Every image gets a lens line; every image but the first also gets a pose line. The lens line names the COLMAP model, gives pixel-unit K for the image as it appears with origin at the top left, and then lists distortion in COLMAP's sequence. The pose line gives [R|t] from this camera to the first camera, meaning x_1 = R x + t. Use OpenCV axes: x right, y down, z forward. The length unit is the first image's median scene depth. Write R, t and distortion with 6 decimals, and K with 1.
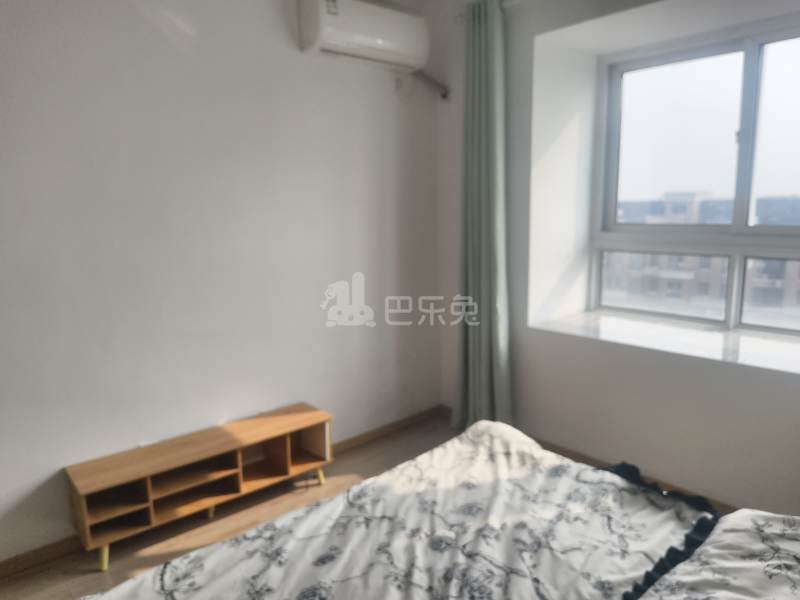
lens RADIAL K [[556.2, 0, 386.5], [0, 556.2, 300.9], [0, 0, 1]] dist [-0.001861, -0.002253]
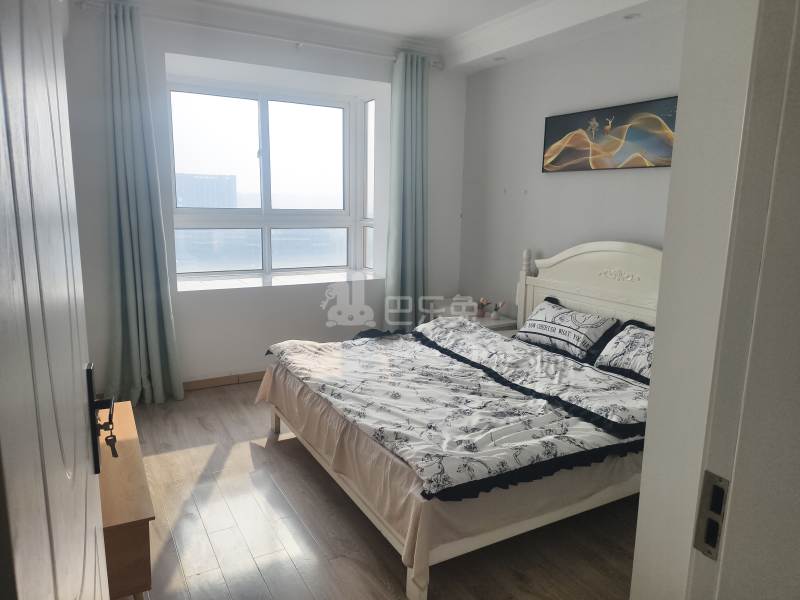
lens RADIAL K [[550.1, 0, 398.0], [0, 550.1, 299.6], [0, 0, 1]] dist [0.003504, -0.003659]
pose [[0.201148, -0.152403, 0.967633, -1.481914], [0.140493, 0.982098, 0.125476, -0.038218], [-0.969433, 0.110707, 0.218958, 0.501849]]
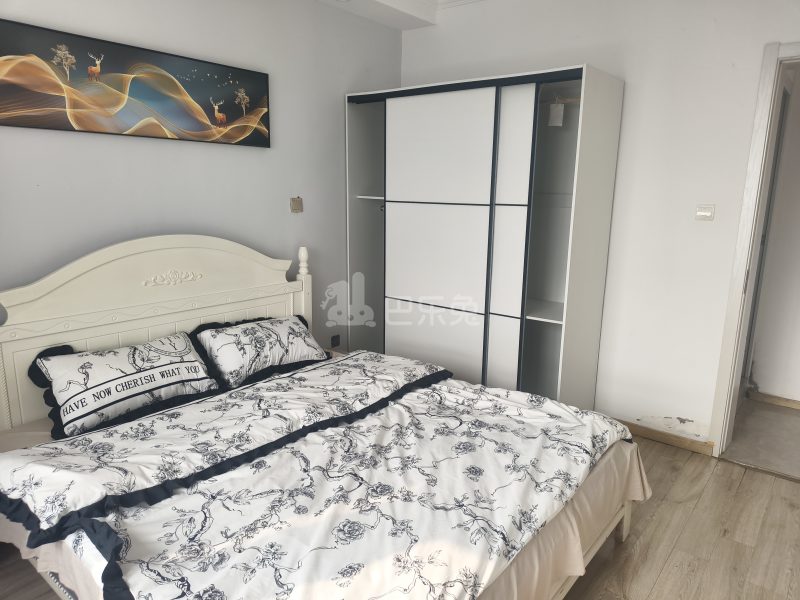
lens RADIAL K [[550.1, 0, 398.0], [0, 550.1, 299.6], [0, 0, 1]] dist [0.003504, -0.003659]
pose [[-0.983651, 0.040913, -0.175375, 0.214738], [-0.025059, 0.933280, 0.358273, -0.266922], [0.178332, 0.356811, -0.916997, 1.666246]]
